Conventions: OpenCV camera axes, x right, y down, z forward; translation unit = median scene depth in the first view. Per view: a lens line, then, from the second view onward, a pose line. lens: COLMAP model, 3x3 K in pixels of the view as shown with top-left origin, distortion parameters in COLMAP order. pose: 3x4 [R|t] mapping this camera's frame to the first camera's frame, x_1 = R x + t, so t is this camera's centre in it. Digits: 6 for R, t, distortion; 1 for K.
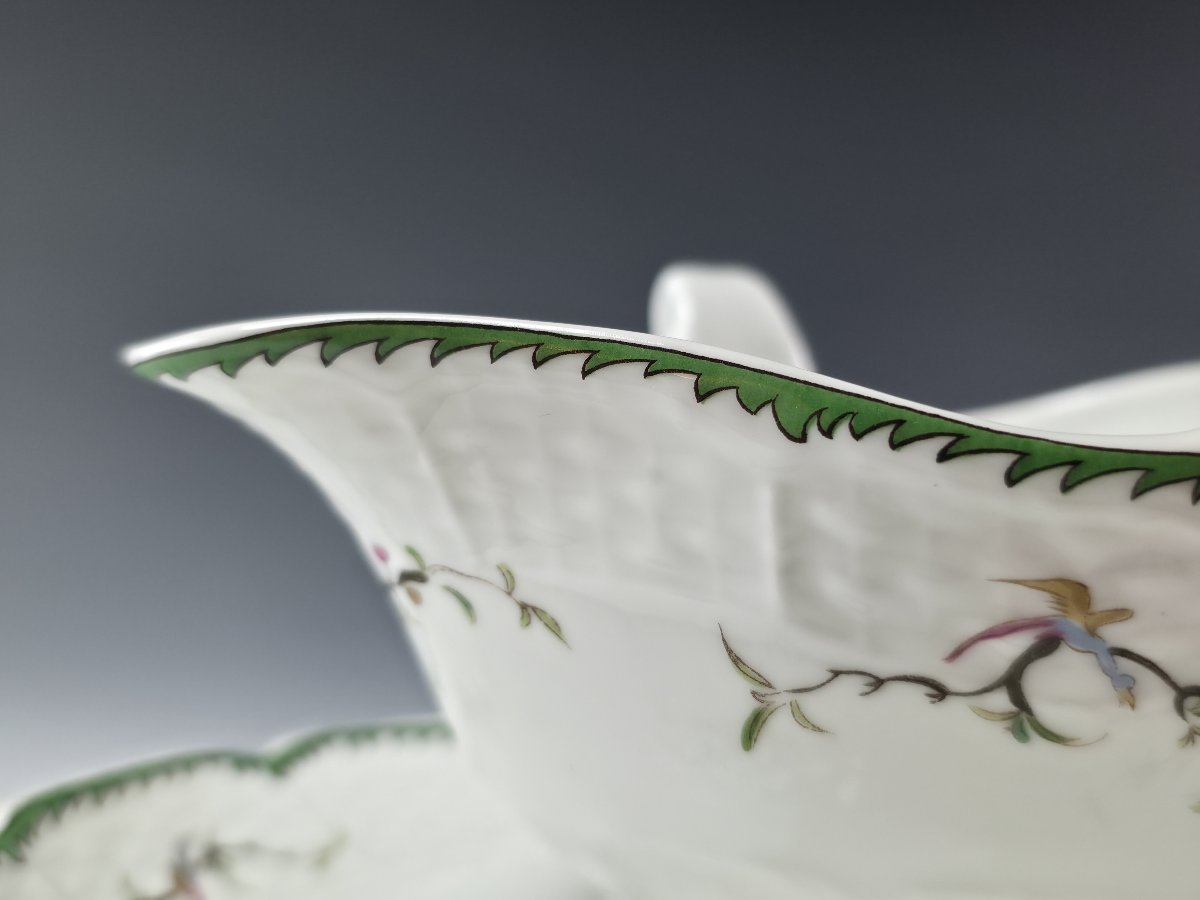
lens RADIAL K [[1398.7, 0, 597.6], [0, 1398.7, 398.7], [0, 0, 1]] dist [0.117999, -0.536001]
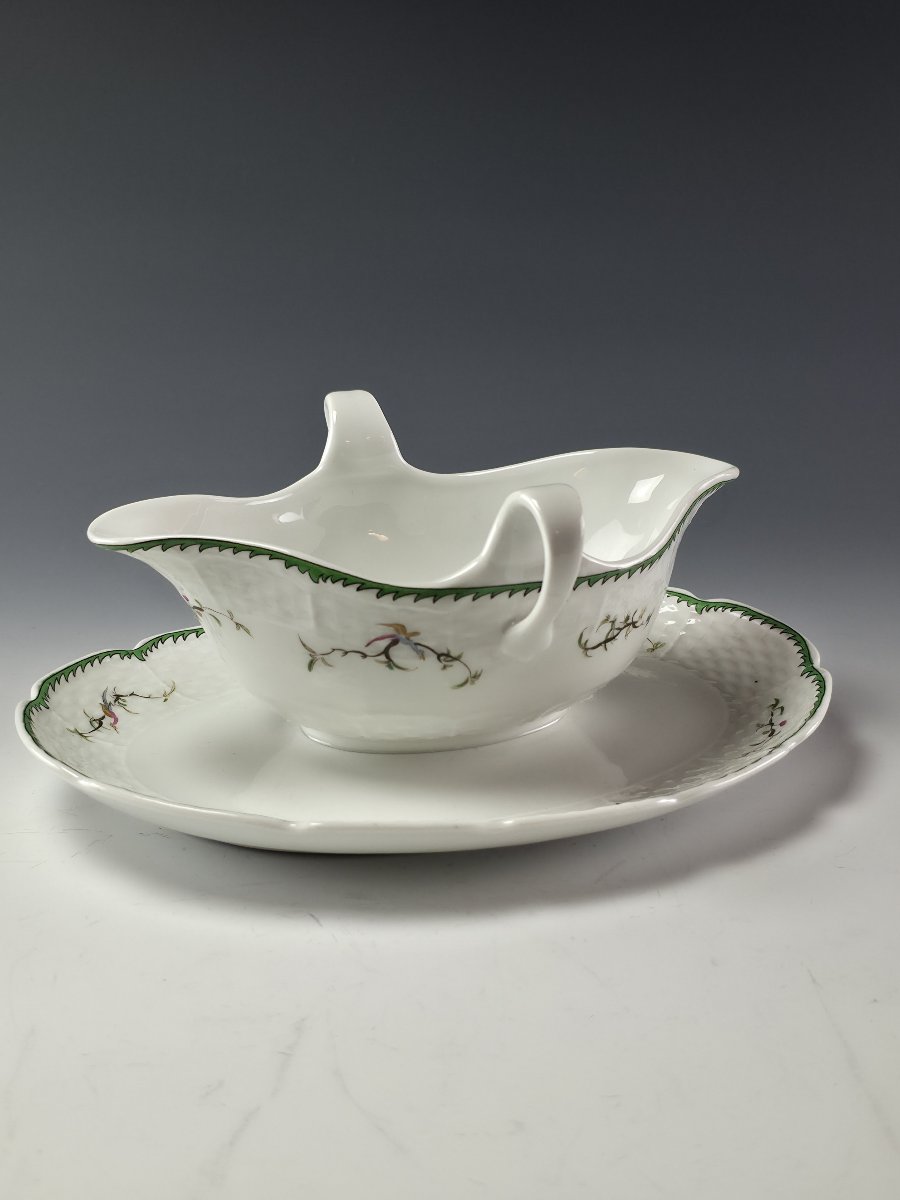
lens RADIAL K [[1715.6, 0, 450.0], [0, 1715.6, 600.0], [0, 0, 1]] dist [0.117213, -0.004895]
pose [[0.999809, -0.019263, 0.003211, 0.426945], [0.017500, 0.956717, 0.290492, -1.043566], [-0.008667, -0.290380, 0.956872, -2.702825]]
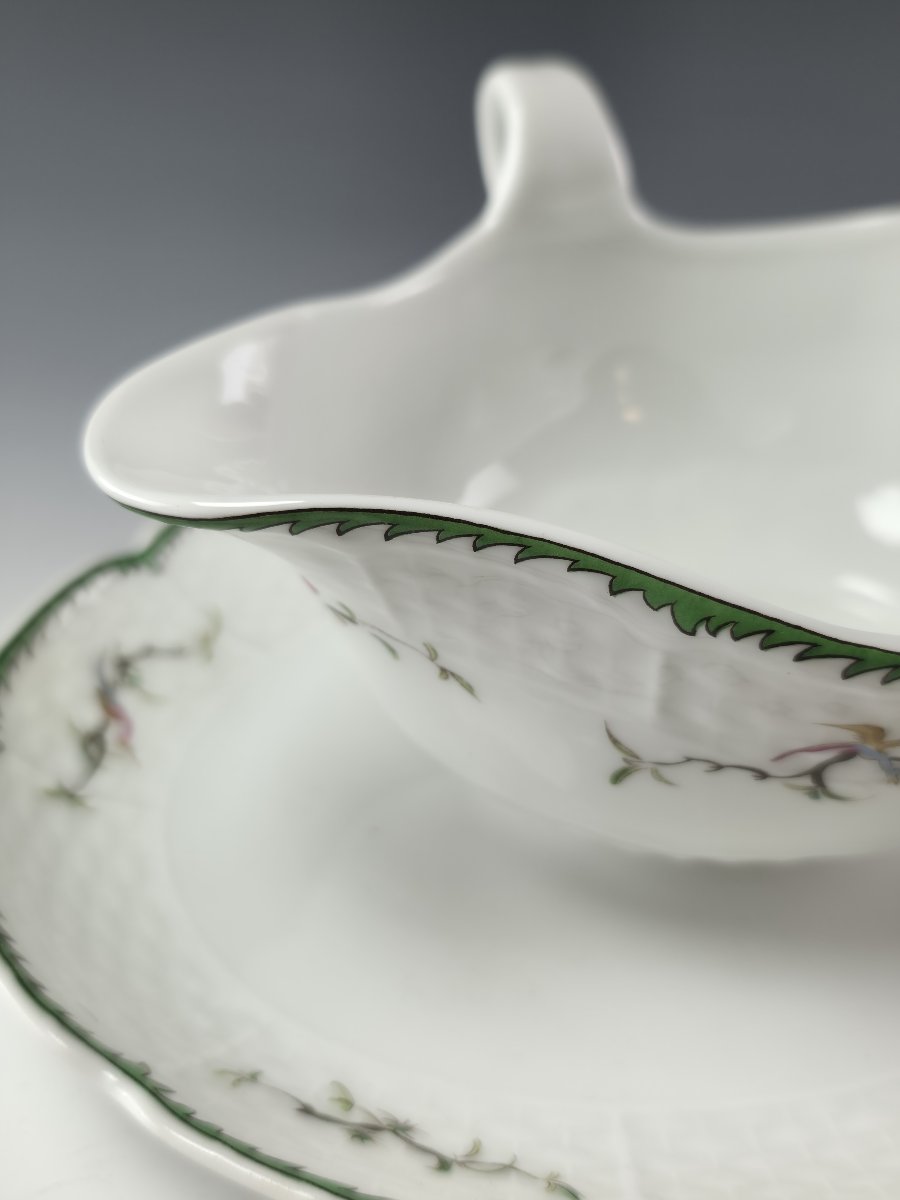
lens RADIAL K [[1398.7, 0, 450.0], [0, 1398.7, 600.0], [0, 0, 1]] dist [0.117999, -0.536001]
pose [[0.993923, -0.020905, 0.108073, -0.205626], [-0.041481, 0.838291, 0.543642, -0.668481], [-0.101962, -0.544822, 0.832330, -0.019825]]
